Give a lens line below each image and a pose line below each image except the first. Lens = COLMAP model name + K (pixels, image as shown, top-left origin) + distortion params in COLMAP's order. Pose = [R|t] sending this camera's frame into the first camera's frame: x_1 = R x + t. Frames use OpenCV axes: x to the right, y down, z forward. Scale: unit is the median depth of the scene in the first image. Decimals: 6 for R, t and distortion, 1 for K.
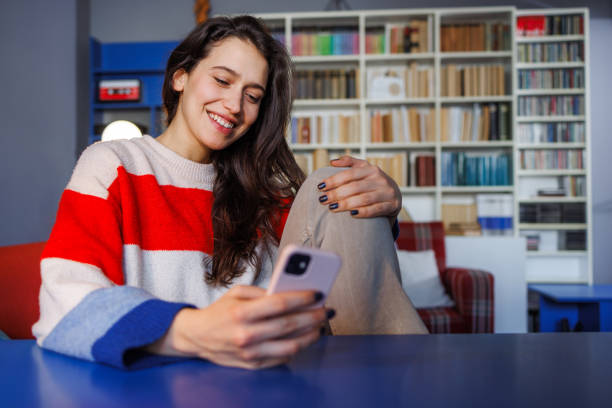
lens RADIAL K [[620.5, 0, 303.9], [0, 620.5, 190.0], [0, 0, 1]] dist [0.050824, 0.004657]
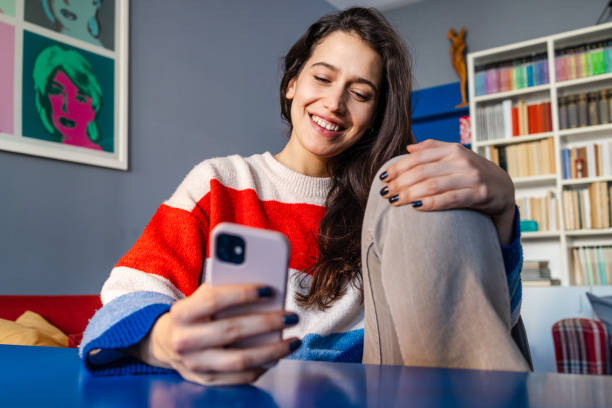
lens RADIAL K [[625.6, 0, 307.8], [0, 625.6, 197.6], [0, 0, 1]] dist [-0.021437, 0.102973]
pose [[0.879259, -0.069299, -0.471277, 0.279555], [0.028063, 0.995179, -0.093979, 0.082743], [0.475517, 0.069406, 0.876964, 0.223795]]
